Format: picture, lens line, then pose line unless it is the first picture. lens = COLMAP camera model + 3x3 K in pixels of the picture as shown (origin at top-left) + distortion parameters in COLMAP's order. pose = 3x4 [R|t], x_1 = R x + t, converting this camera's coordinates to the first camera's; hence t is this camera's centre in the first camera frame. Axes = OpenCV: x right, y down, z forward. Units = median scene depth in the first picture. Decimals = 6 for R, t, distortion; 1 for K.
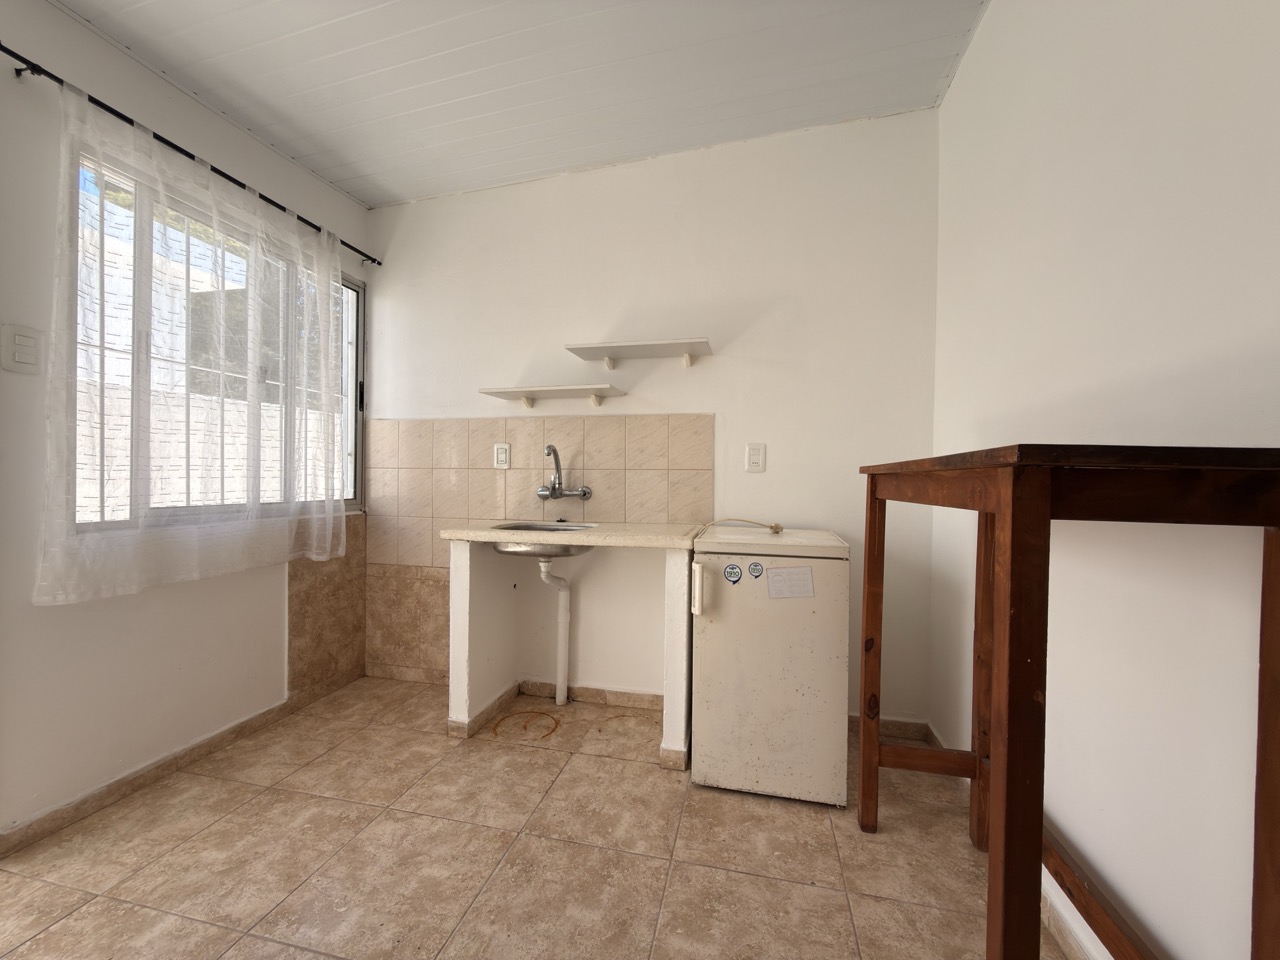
lens RADIAL K [[510.8, 0, 643.0], [0, 510.8, 481.4], [0, 0, 1]] dist [0.002574, 0.000032]
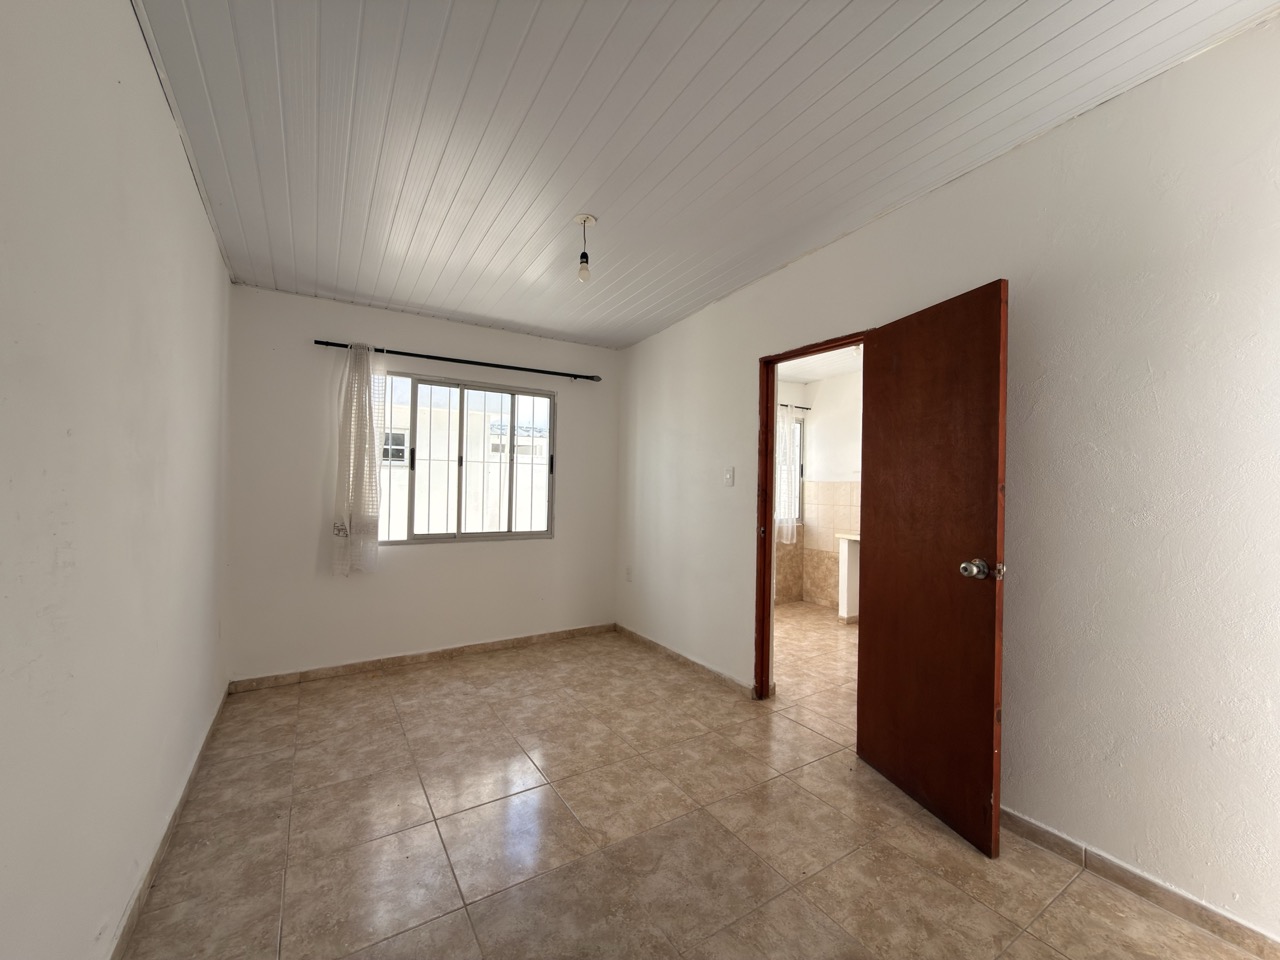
lens RADIAL K [[510.8, 0, 641.3], [0, 510.8, 482.6], [0, 0, 1]] dist [0.002574, 0.000032]
pose [[0.715463, -0.005009, -0.698633, 0.583392], [-0.012890, 0.999709, -0.020369, -0.078227], [0.698532, 0.023579, 0.715190, -1.258043]]
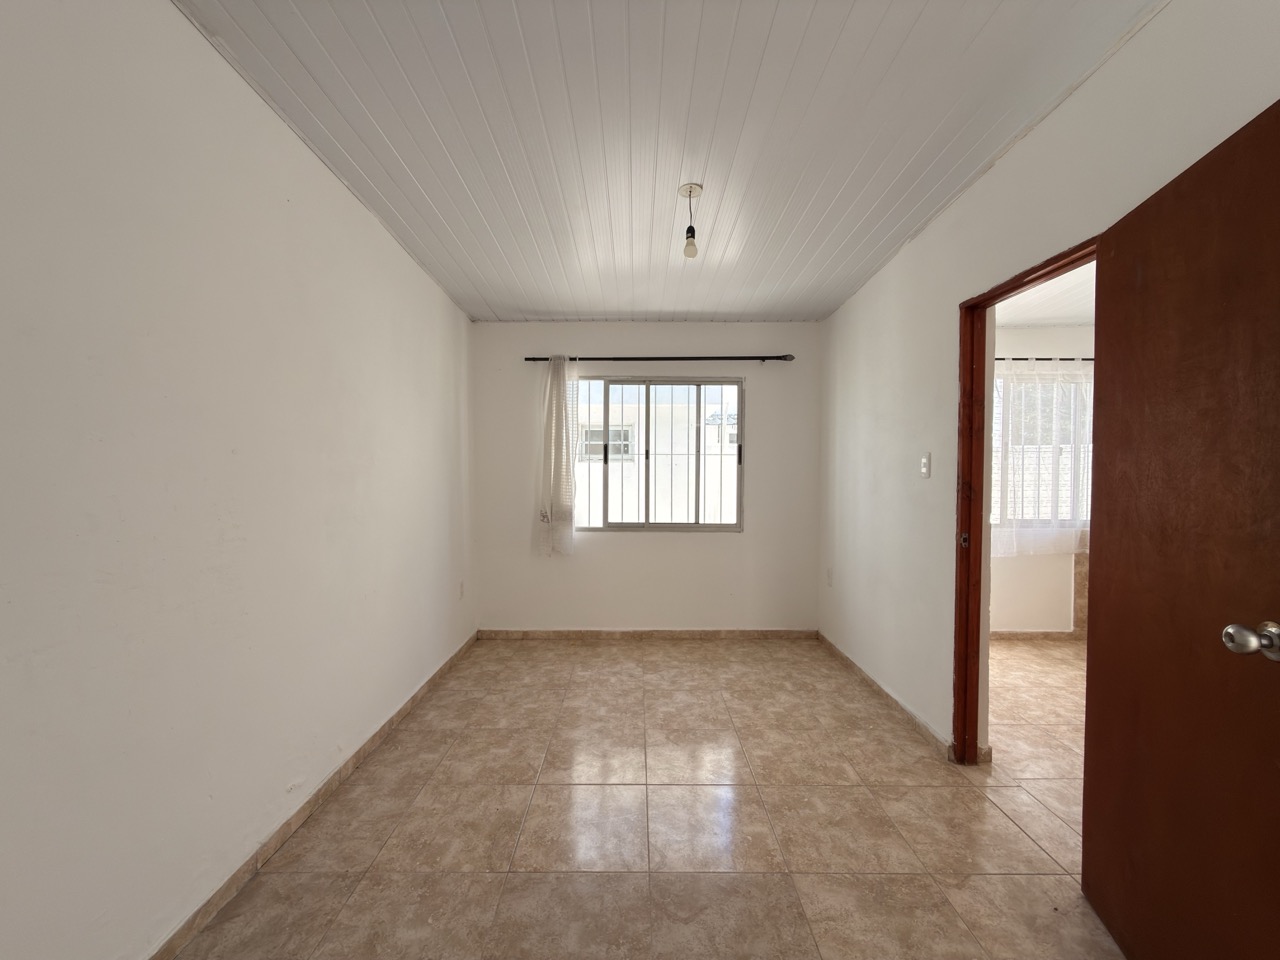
lens RADIAL K [[510.8, 0, 638.6], [0, 510.8, 482.2], [0, 0, 1]] dist [0.002574, 0.000032]
pose [[0.231977, 0.012149, -0.972645, 0.694231], [-0.009160, 0.999905, 0.010305, -0.097524], [0.972678, 0.006519, 0.232066, -0.904233]]
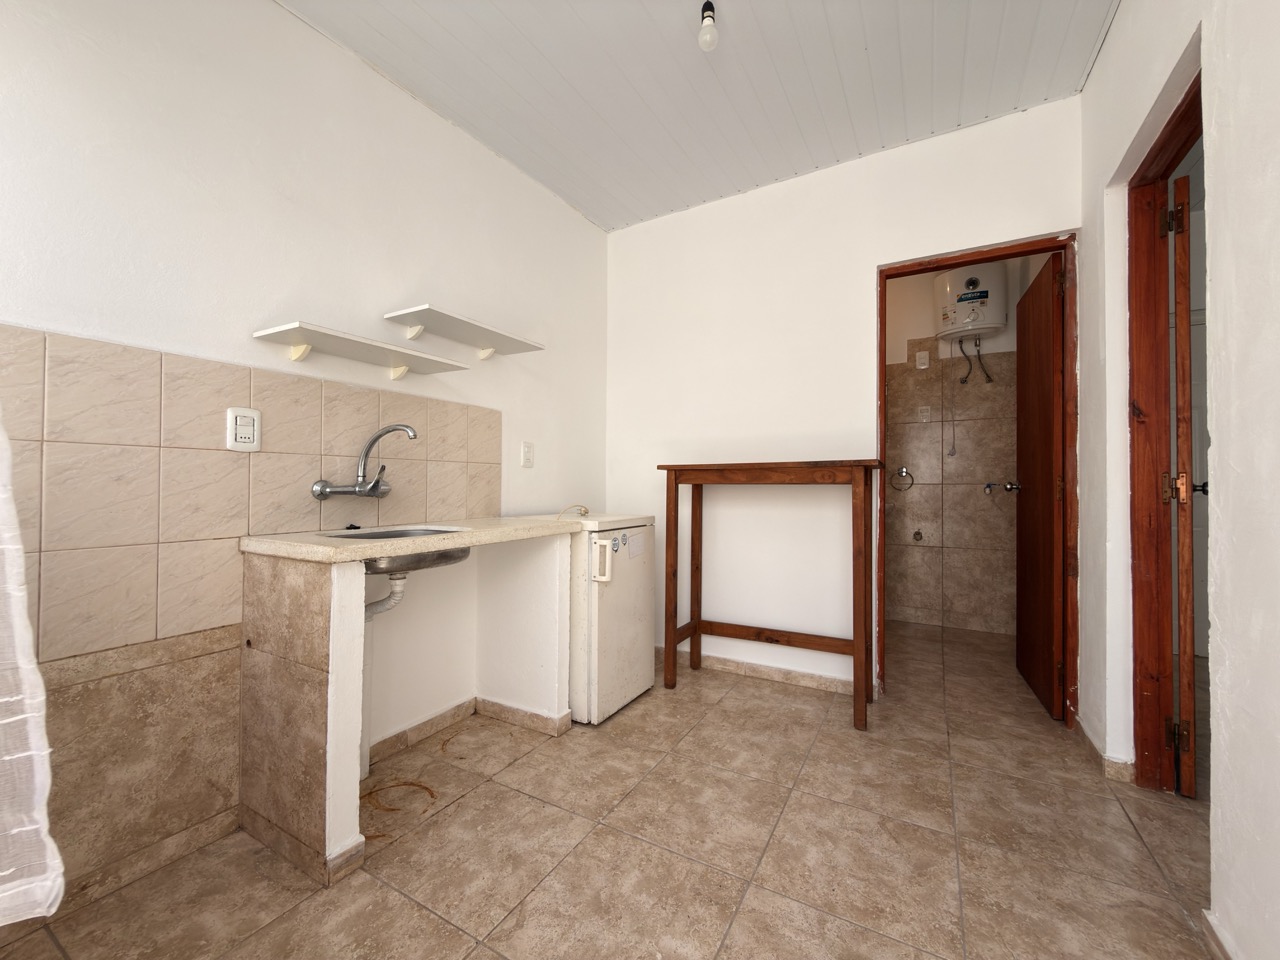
lens RADIAL K [[510.8, 0, 640.2], [0, 510.8, 479.6], [0, 0, 1]] dist [0.002574, 0.000032]
pose [[0.285181, 0.002605, 0.958470, -0.817614], [0.007636, 0.999958, -0.004990, 0.017102], [-0.958443, 0.008742, 0.285149, 0.442692]]
